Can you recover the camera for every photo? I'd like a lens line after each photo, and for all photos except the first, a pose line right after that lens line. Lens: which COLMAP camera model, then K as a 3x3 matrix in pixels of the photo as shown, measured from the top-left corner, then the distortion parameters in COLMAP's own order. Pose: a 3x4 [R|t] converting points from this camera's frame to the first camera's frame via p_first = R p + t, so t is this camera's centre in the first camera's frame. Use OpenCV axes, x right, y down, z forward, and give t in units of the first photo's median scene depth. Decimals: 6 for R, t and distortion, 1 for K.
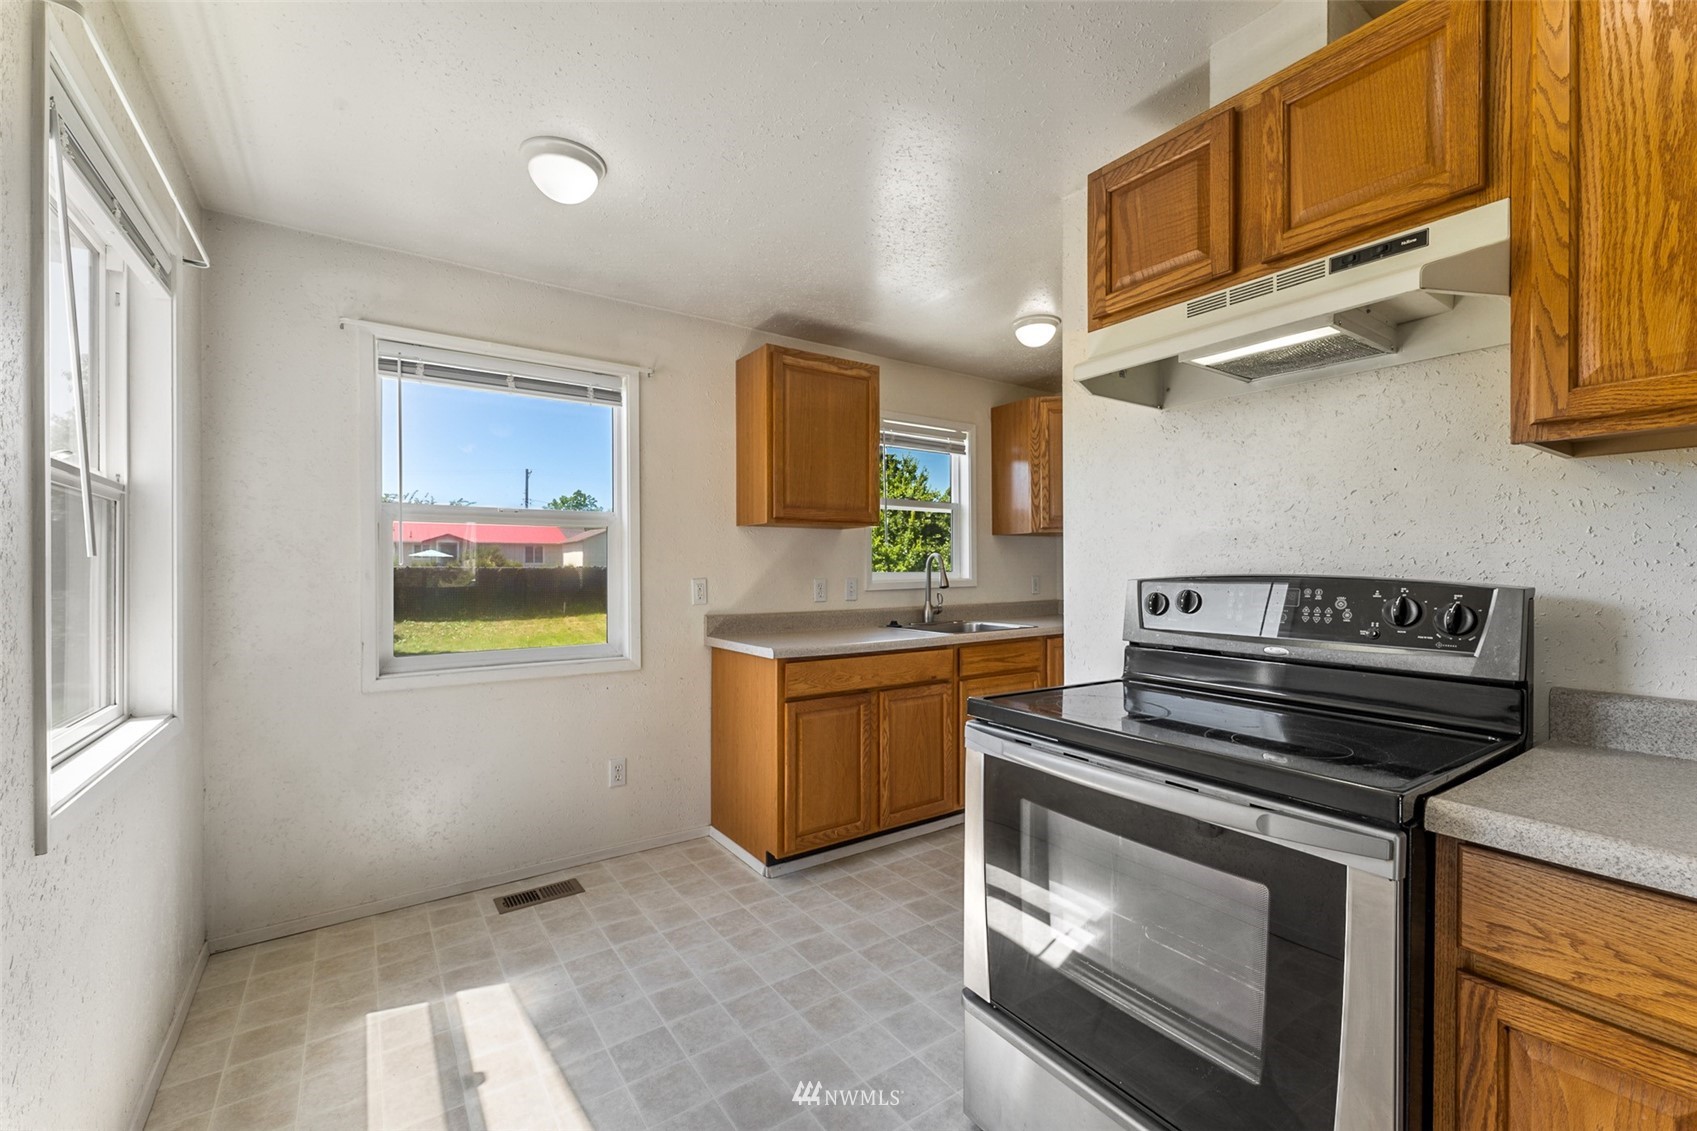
lens RADIAL K [[696.2, 0, 848.5], [0, 696.2, 565.5], [0, 0, 1]] dist [0.000627, 0.000109]
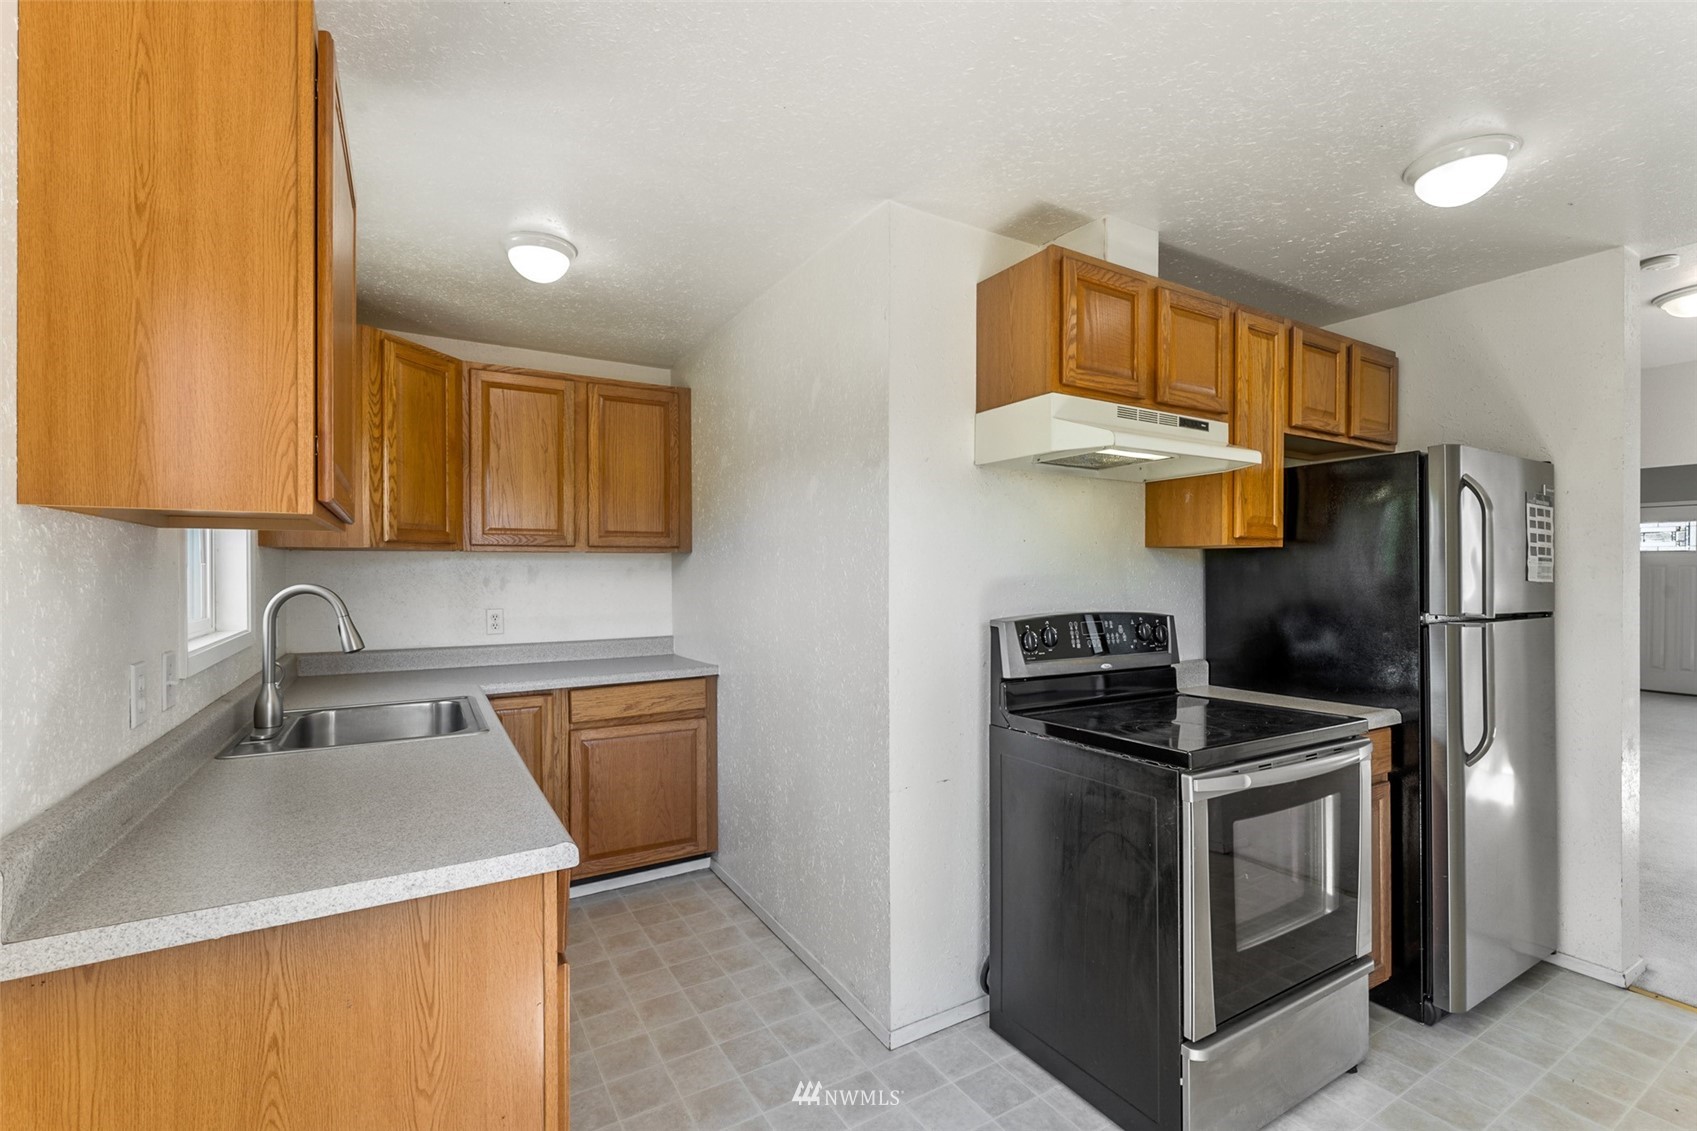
lens RADIAL K [[733.8, 0, 844.7], [0, 733.8, 579.2], [0, 0, 1]] dist [0.036140, 0.000033]
pose [[0.072488, 0.005532, 0.997354, -0.973939], [-0.001626, 0.999984, -0.005429, -0.047668], [-0.997368, -0.001228, 0.072496, 1.488183]]
